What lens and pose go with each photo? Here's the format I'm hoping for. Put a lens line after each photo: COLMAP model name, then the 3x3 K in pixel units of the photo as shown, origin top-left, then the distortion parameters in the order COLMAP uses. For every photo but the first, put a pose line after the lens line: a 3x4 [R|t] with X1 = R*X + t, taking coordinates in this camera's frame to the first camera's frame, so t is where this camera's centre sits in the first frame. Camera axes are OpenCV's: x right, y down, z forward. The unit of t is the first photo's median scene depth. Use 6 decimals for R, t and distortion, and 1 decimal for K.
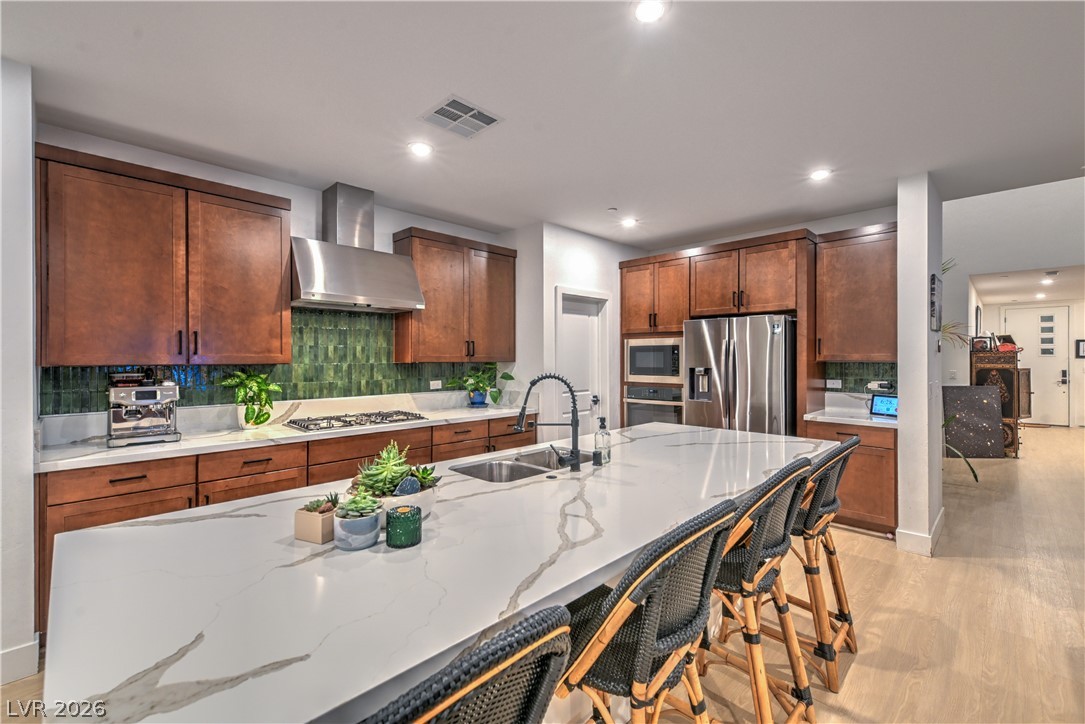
lens RADIAL K [[462.1, 0, 548.3], [0, 462.1, 357.7], [0, 0, 1]] dist [0.019752, -0.007276]
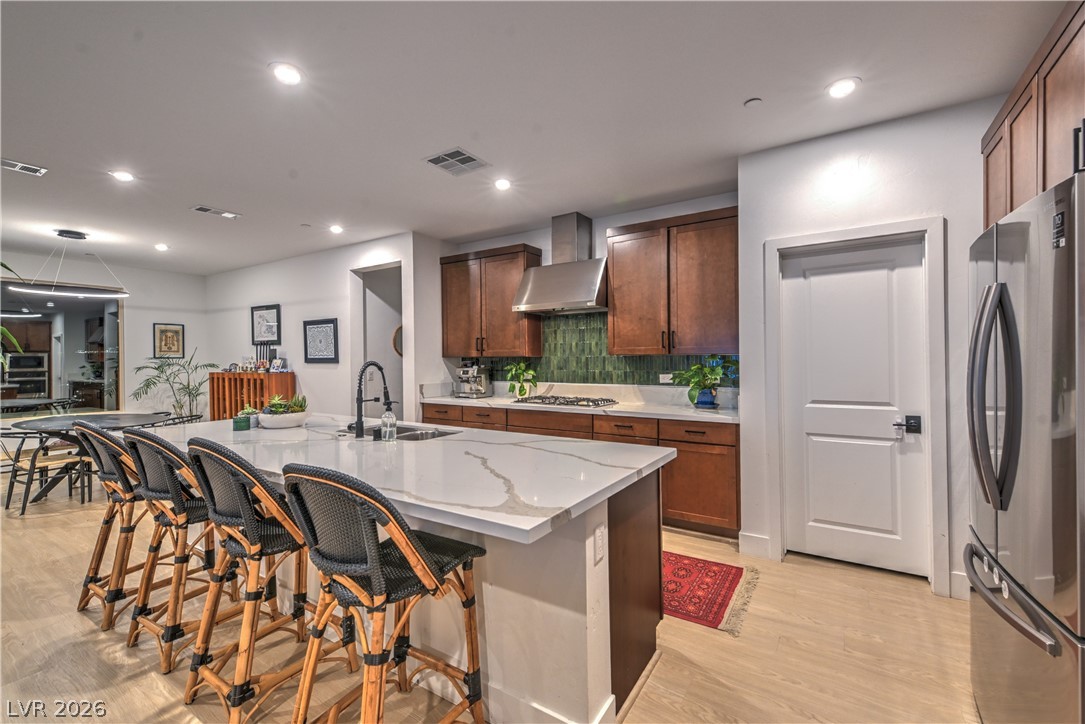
lens RADIAL K [[462.1, 0, 548.3], [0, 462.1, 357.7], [0, 0, 1]] dist [0.019752, -0.007276]
pose [[0.201902, -0.000962, -0.979405, 0.716291], [0.009451, 0.999955, 0.000966, 0.013721], [0.979360, -0.009452, 0.201902, 0.635933]]
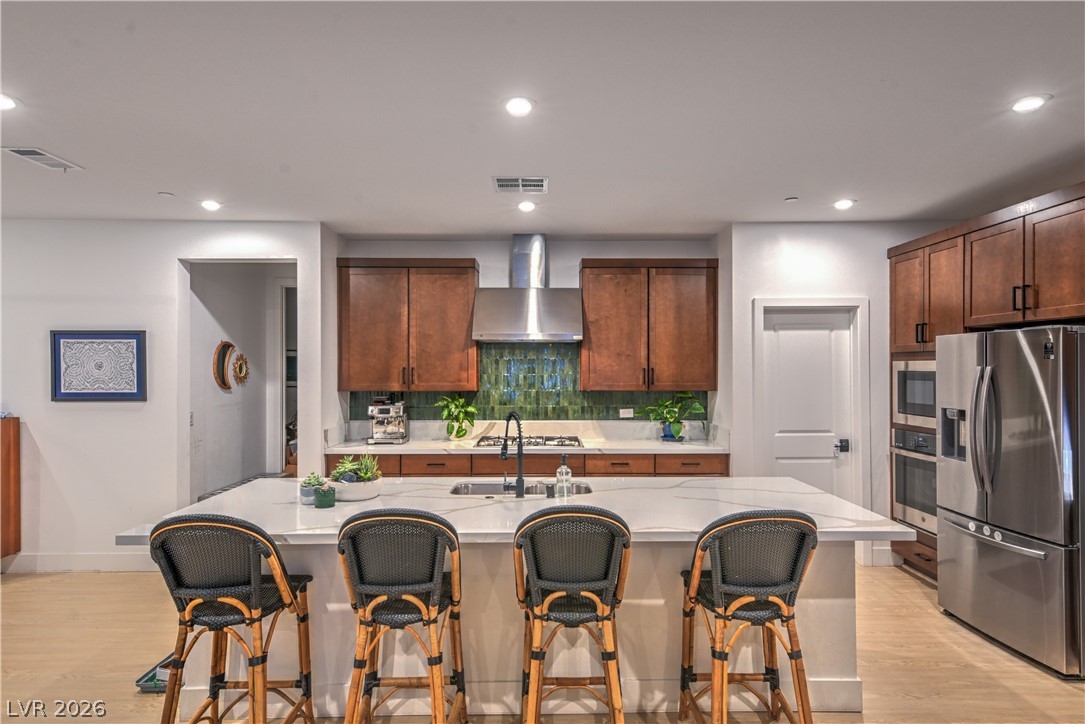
lens RADIAL K [[613.1, 0, 548.2], [0, 613.1, 366.0], [0, 0, 1]] dist [0.021082, 0.000299]
pose [[0.705595, -0.001309, -0.708614, 0.605761], [0.000286, 0.999999, -0.001563, -0.041510], [0.708615, 0.000900, 0.705595, -0.012487]]
